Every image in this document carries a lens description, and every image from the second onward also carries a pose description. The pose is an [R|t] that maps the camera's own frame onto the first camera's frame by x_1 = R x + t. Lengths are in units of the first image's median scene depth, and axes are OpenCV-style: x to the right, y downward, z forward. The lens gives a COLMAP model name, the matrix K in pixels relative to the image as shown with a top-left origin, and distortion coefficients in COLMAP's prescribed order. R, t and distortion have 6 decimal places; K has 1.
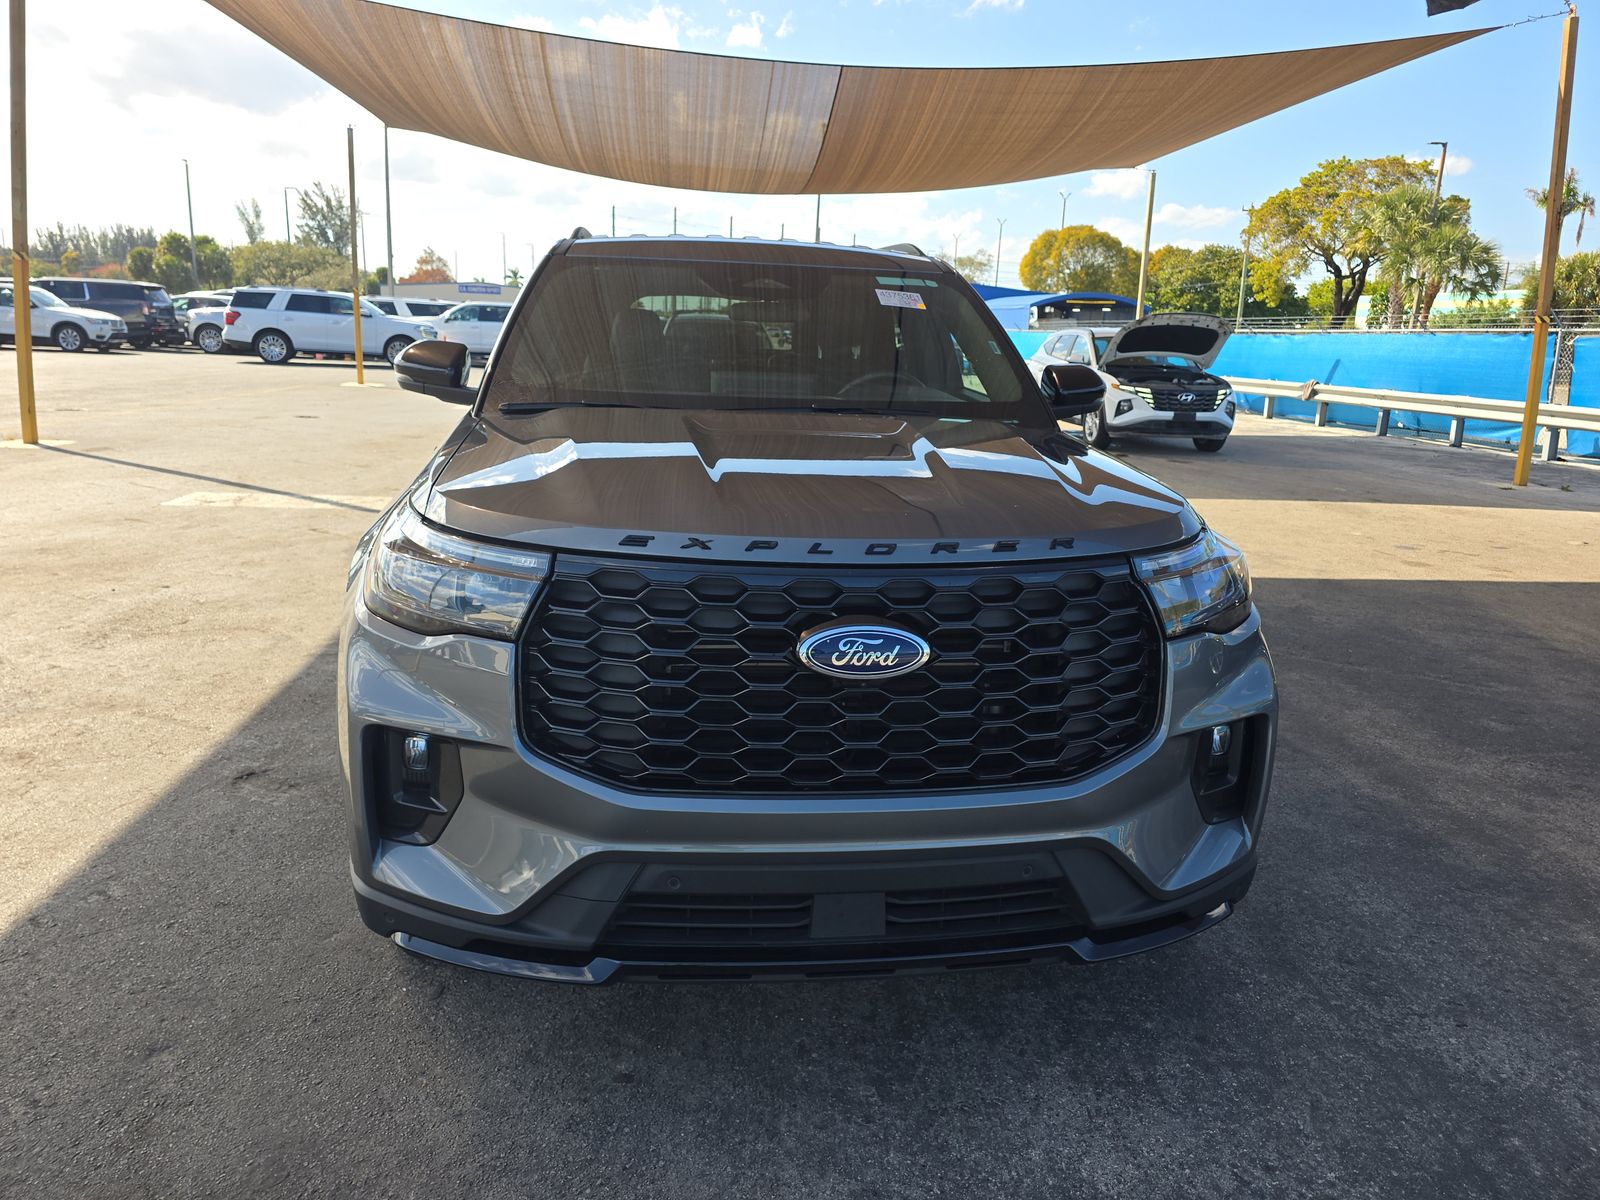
lens RADIAL K [[1118.3, 0, 808.2], [0, 1118.3, 596.9], [0, 0, 1]] dist [0.058260, -0.059993]
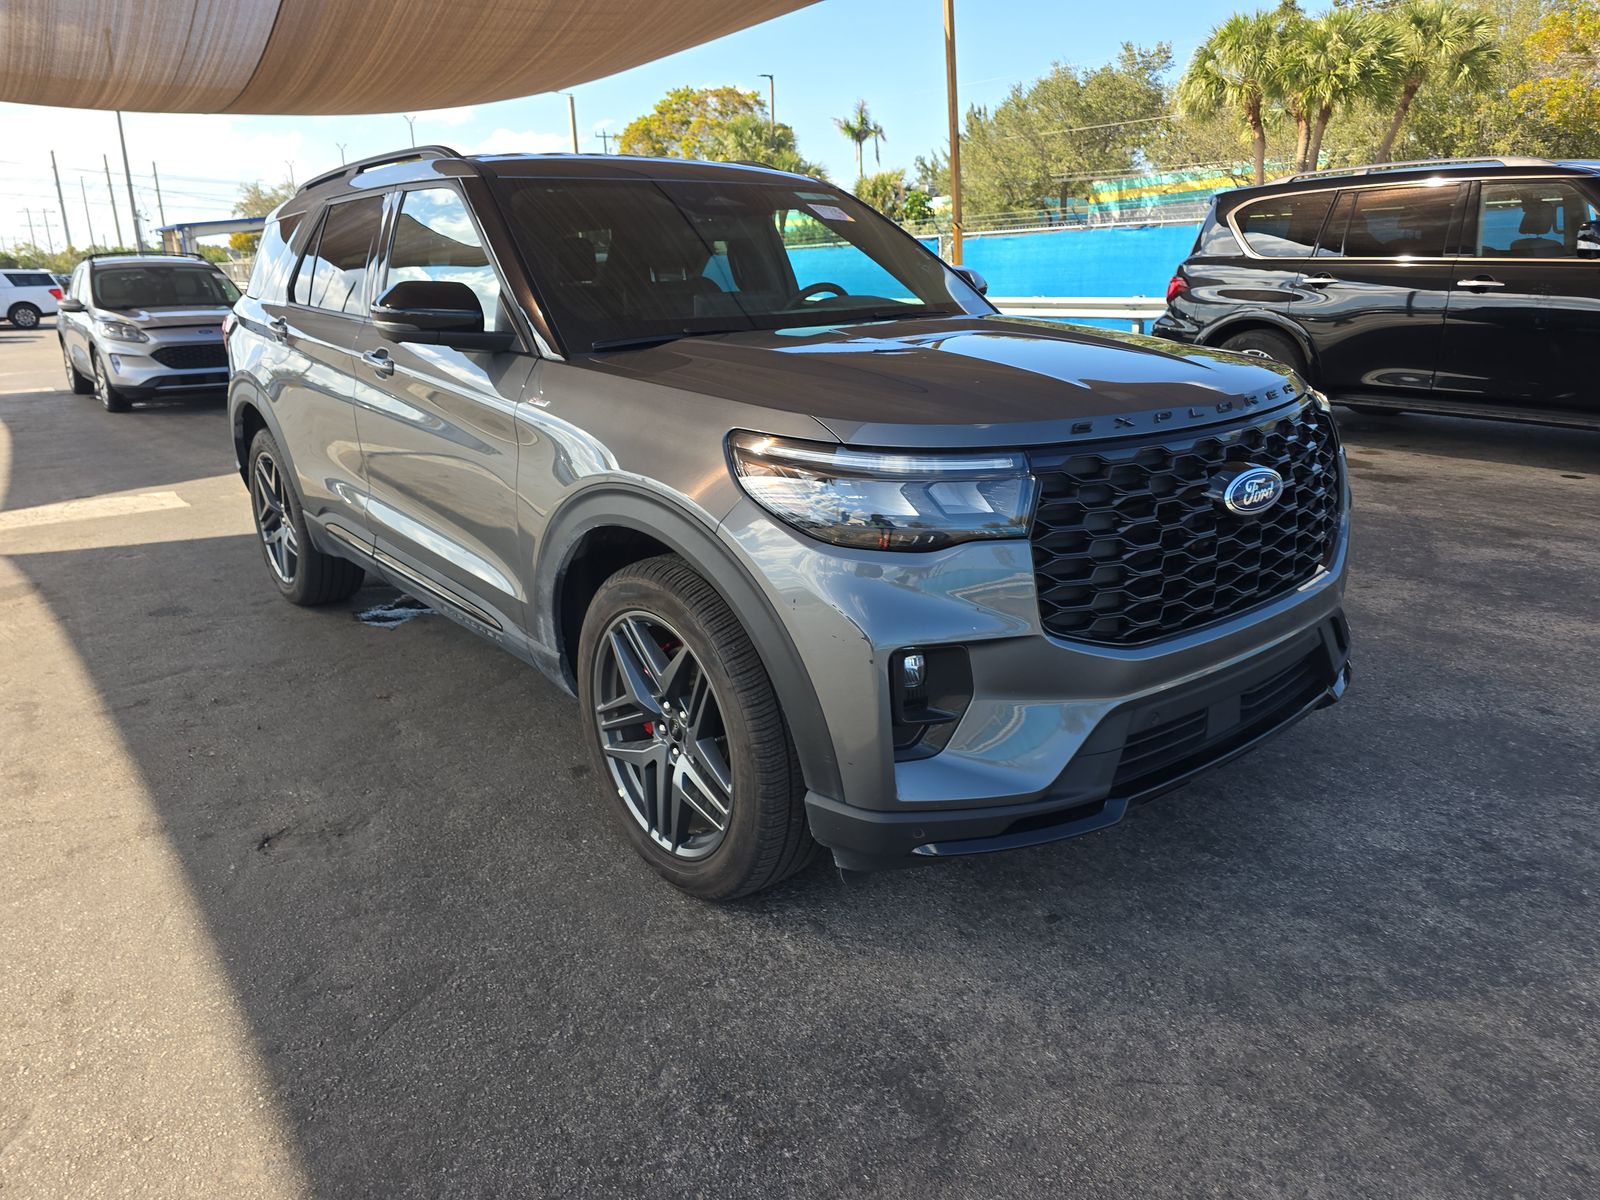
lens RADIAL K [[1118.3, 0, 808.2], [0, 1118.3, 596.9], [0, 0, 1]] dist [0.058260, -0.059993]
pose [[0.833253, -0.209627, 0.511611, -0.175301], [0.179893, 0.977779, 0.107645, -0.010097], [-0.522808, 0.002340, 0.852448, 0.034956]]
